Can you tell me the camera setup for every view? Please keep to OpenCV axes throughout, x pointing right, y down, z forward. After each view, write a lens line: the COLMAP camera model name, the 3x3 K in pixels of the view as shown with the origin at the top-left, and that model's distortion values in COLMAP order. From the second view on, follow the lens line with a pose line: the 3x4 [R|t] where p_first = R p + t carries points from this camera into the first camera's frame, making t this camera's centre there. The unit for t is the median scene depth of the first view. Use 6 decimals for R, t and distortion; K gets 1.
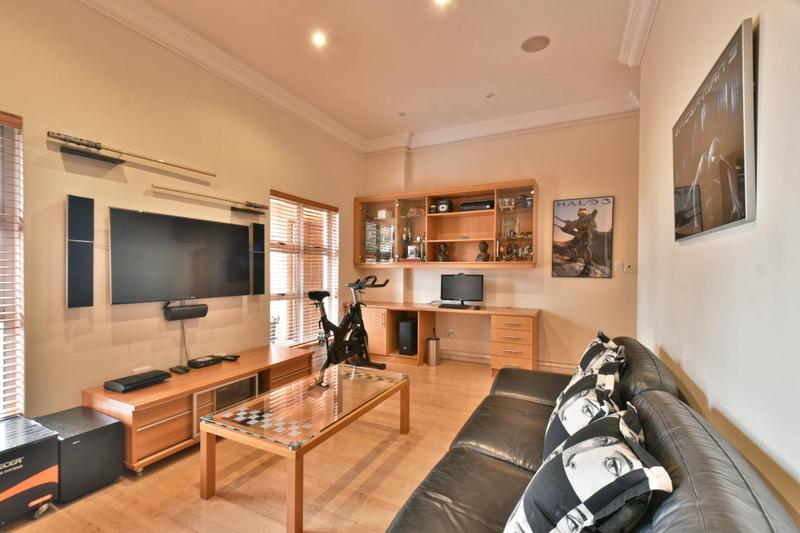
lens RADIAL K [[361.4, 0, 399.5], [0, 361.4, 269.9], [0, 0, 1]] dist [0.003154, 0.001210]
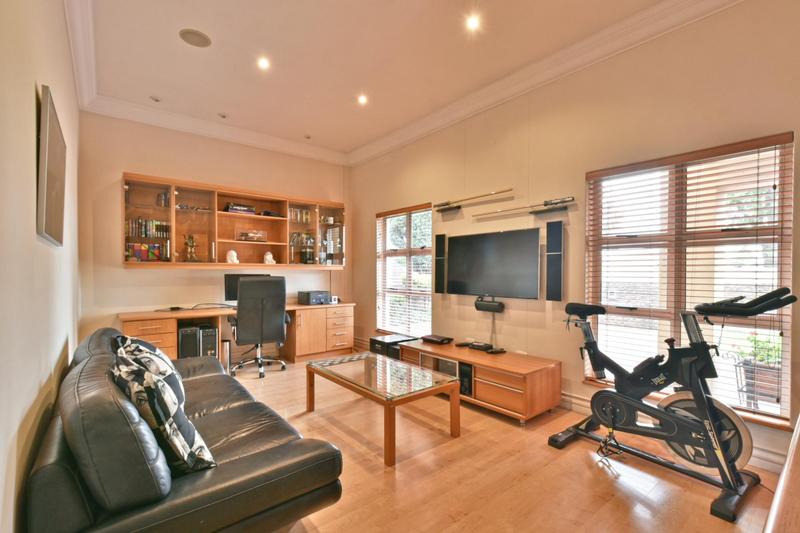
lens RADIAL K [[361.4, 0, 401.4], [0, 361.4, 270.3], [0, 0, 1]] dist [0.003154, 0.001210]
pose [[-0.416773, -0.010603, -0.908949, 0.614096], [-0.002991, 0.999943, -0.010293, 0.003285], [0.909006, -0.001572, -0.416781, 1.089330]]
